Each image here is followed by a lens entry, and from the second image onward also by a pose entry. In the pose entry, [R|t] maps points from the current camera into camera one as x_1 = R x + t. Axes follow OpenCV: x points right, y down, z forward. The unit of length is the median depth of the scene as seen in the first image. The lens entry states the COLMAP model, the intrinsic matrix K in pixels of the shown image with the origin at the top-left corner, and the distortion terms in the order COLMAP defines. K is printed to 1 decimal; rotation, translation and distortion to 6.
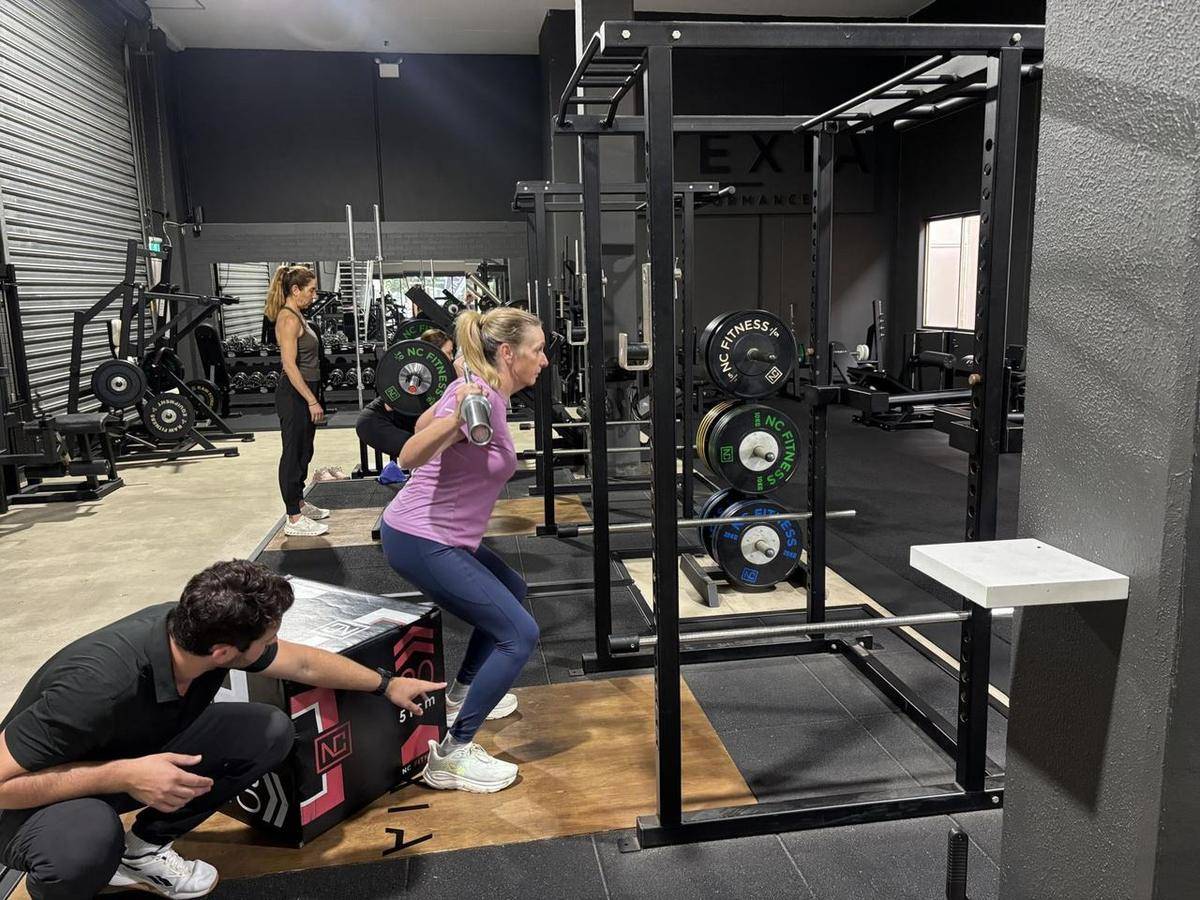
lens RADIAL K [[913.6, 0, 600.0], [0, 913.6, 450.0], [0, 0, 1]] dist [-0.005168, 0.030576]
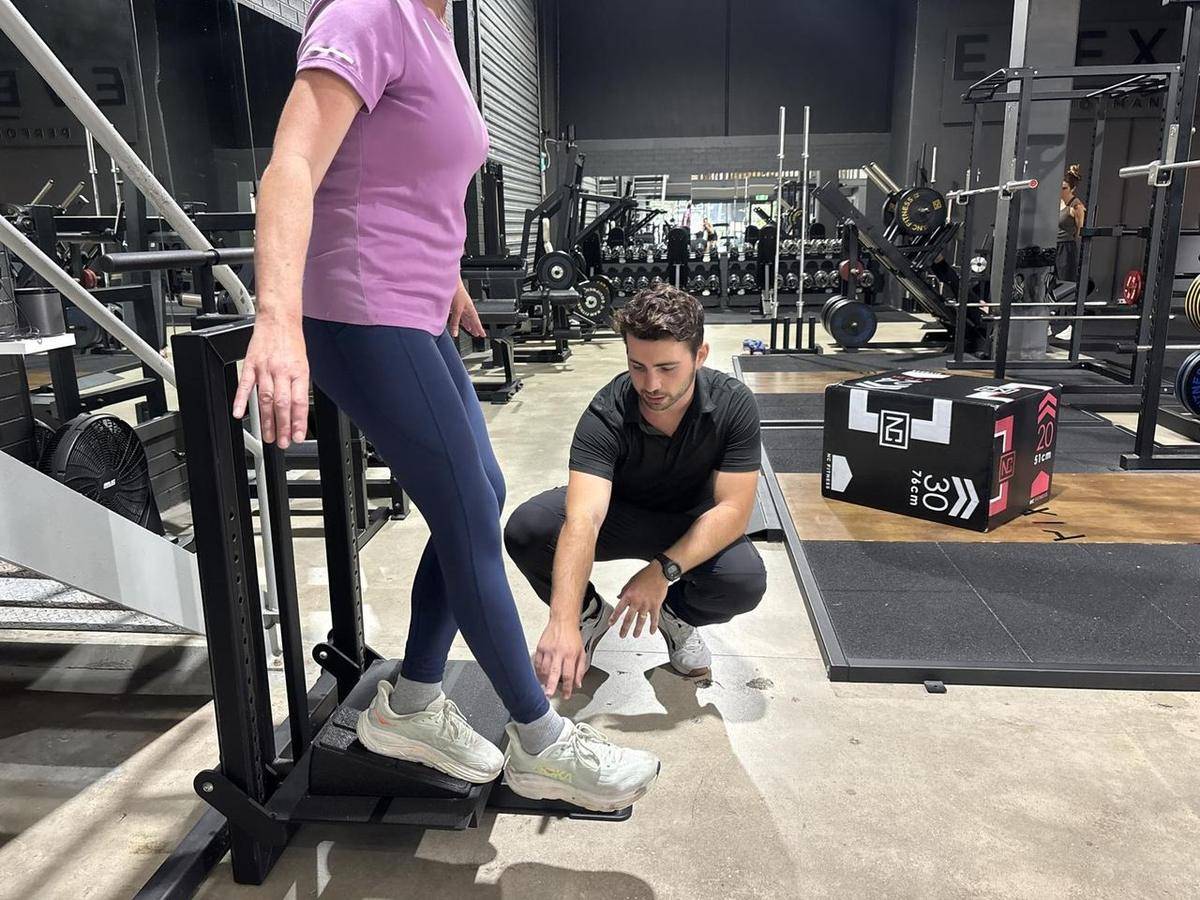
lens RADIAL K [[922.7, 0, 600.0], [0, 922.7, 450.0], [0, 0, 1]] dist [-0.001225, -0.012322]
pose [[0.966818, 0.059806, -0.248365, -0.158885], [-0.042780, 0.996385, 0.073396, 0.065318], [0.251857, -0.060335, 0.965882, -0.148412]]
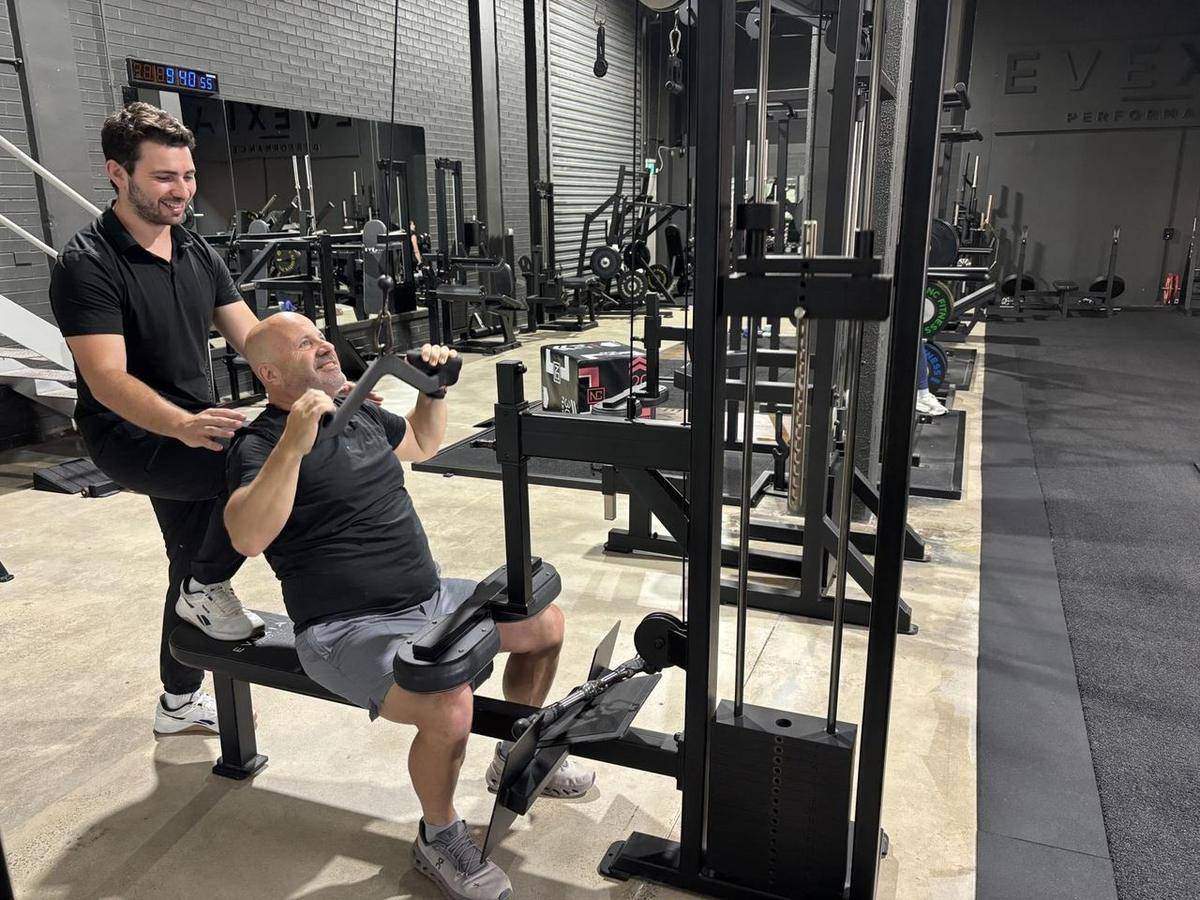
lens RADIAL K [[922.7, 0, 600.0], [0, 922.7, 450.0], [0, 0, 1]] dist [-0.001225, -0.012322]
pose [[0.856713, 0.140098, -0.496402, 0.264377], [-0.093976, 0.988694, 0.116849, 0.055727], [0.507160, -0.053456, 0.860193, -0.331379]]
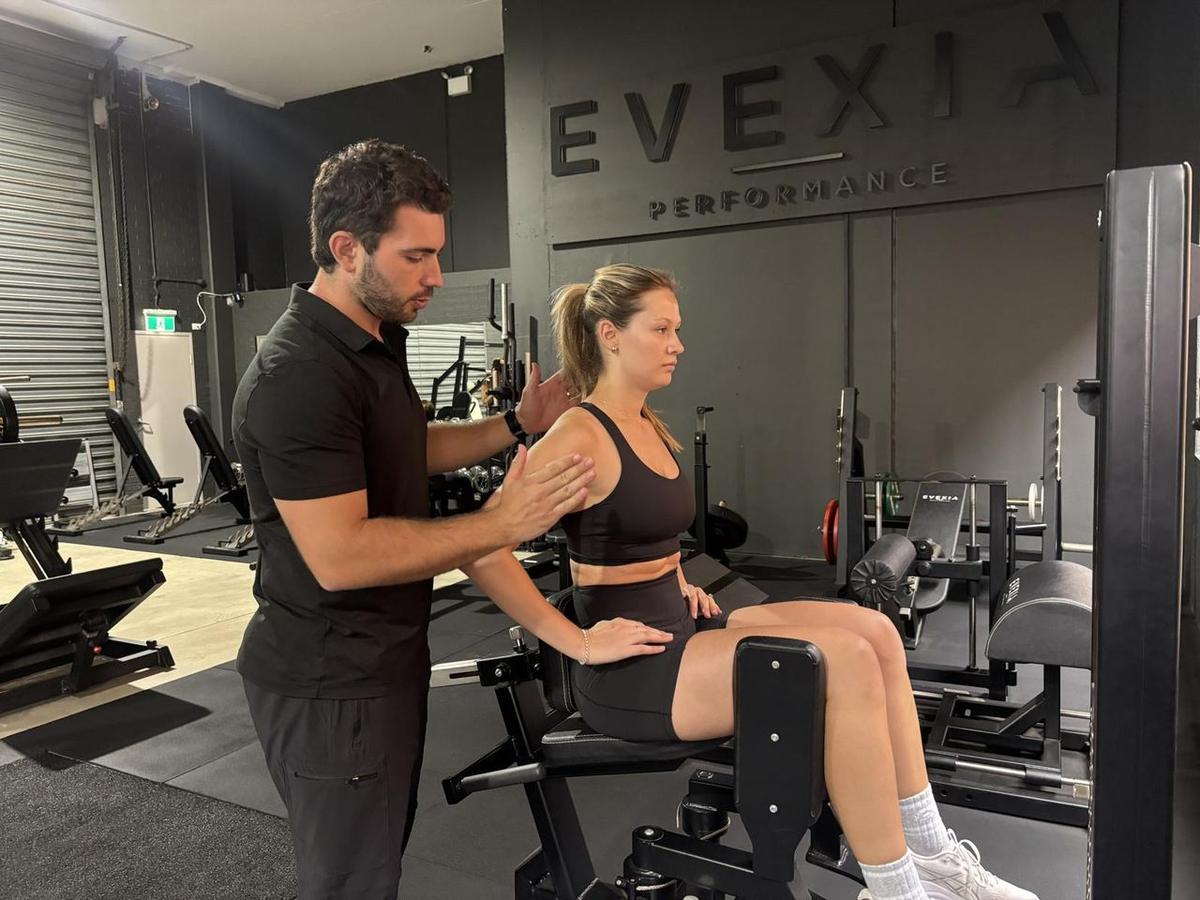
lens RADIAL K [[913.6, 0, 600.0], [0, 913.6, 450.0], [0, 0, 1]] dist [-0.005168, 0.030576]
pose [[0.801203, 0.047601, -0.596497, 0.563432], [-0.092180, 0.994751, -0.044433, -0.136975], [0.591250, 0.090585, 0.801385, 0.779786]]
